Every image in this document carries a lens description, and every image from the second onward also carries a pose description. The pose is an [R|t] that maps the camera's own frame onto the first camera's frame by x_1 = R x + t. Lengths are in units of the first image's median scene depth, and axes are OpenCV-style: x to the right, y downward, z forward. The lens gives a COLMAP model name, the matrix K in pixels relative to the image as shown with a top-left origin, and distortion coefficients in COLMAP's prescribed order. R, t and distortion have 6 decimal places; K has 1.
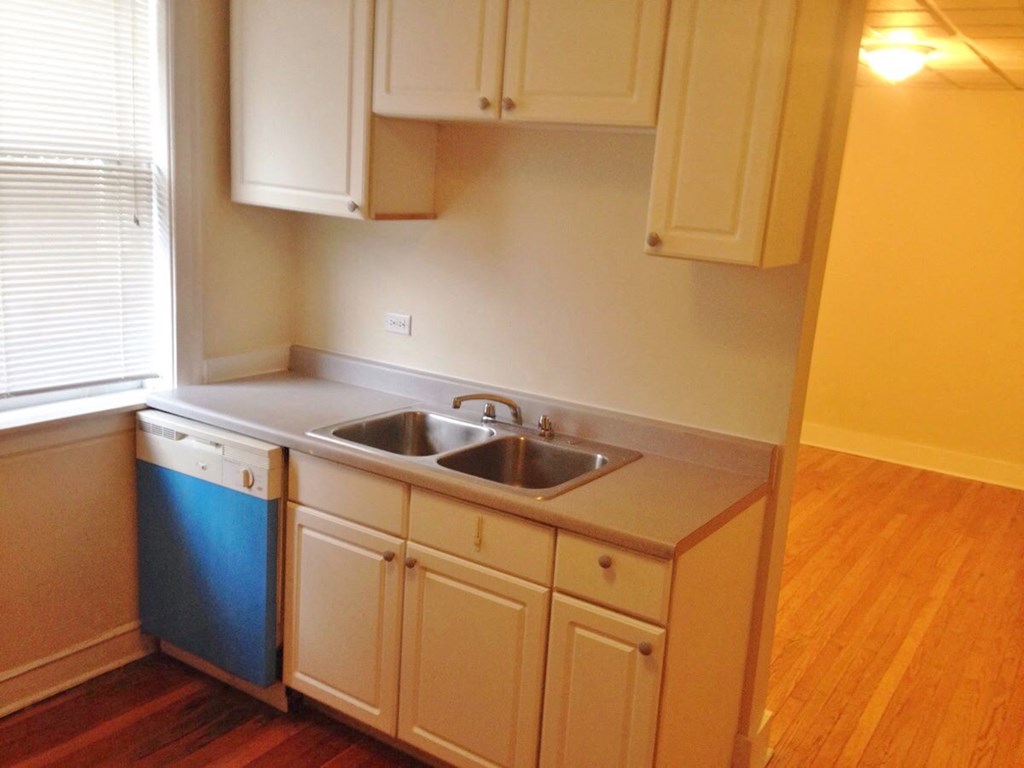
lens RADIAL K [[943.4, 0, 512.0], [0, 943.4, 384.0], [0, 0, 1]] dist [0.036042, 0.003609]
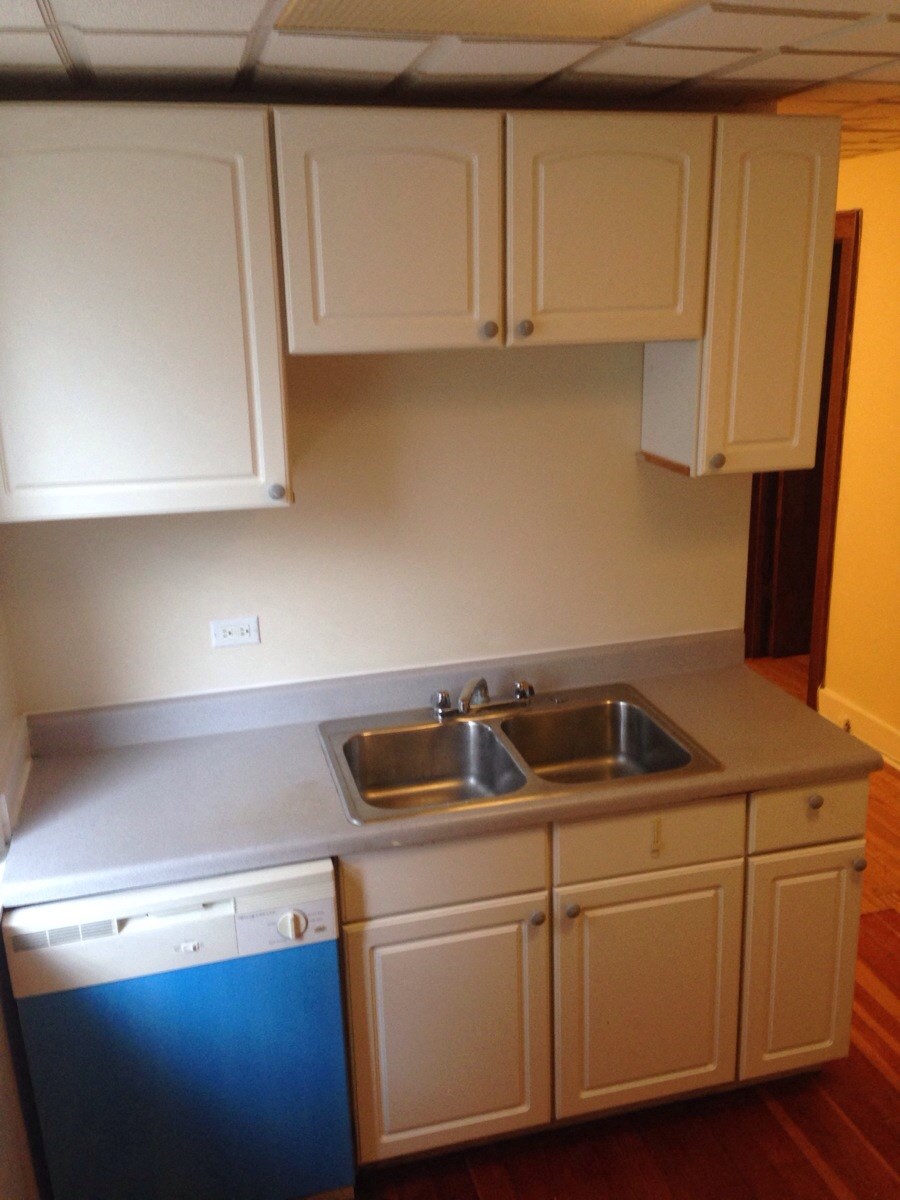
lens RADIAL K [[1105.5, 0, 450.0], [0, 1105.5, 600.0], [0, 0, 1]] dist [0.036042, 0.003609]
pose [[0.664969, -0.296614, 0.685446, -0.680927], [0.233549, 0.954313, 0.186390, -0.241684], [-0.709416, 0.036142, 0.703863, 0.366365]]
